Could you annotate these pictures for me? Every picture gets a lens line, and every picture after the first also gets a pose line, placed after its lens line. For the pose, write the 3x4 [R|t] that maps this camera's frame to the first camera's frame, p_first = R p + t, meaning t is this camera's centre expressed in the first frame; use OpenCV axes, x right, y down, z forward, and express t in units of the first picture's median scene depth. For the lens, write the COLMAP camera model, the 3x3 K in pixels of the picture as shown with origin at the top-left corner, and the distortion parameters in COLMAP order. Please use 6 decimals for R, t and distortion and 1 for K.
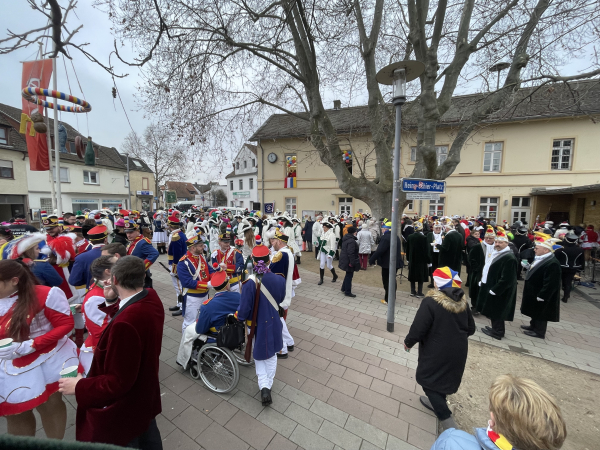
lens RADIAL K [[238.7, 0, 298.5], [0, 238.7, 223.7], [0, 0, 1]] dist [-0.001572, 0.000020]
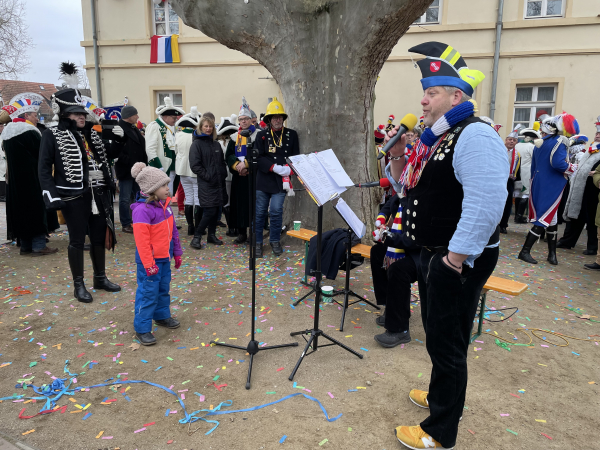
lens RADIAL K [[449.9, 0, 305.1], [0, 449.9, 224.9], [0, 0, 1]] dist [0.052083, -0.059610]
pose [[0.999854, 0.003684, 0.016709, 0.160339], [-0.005521, 0.993779, 0.111237, 0.022187], [-0.016195, -0.111313, 0.993653, 0.213900]]
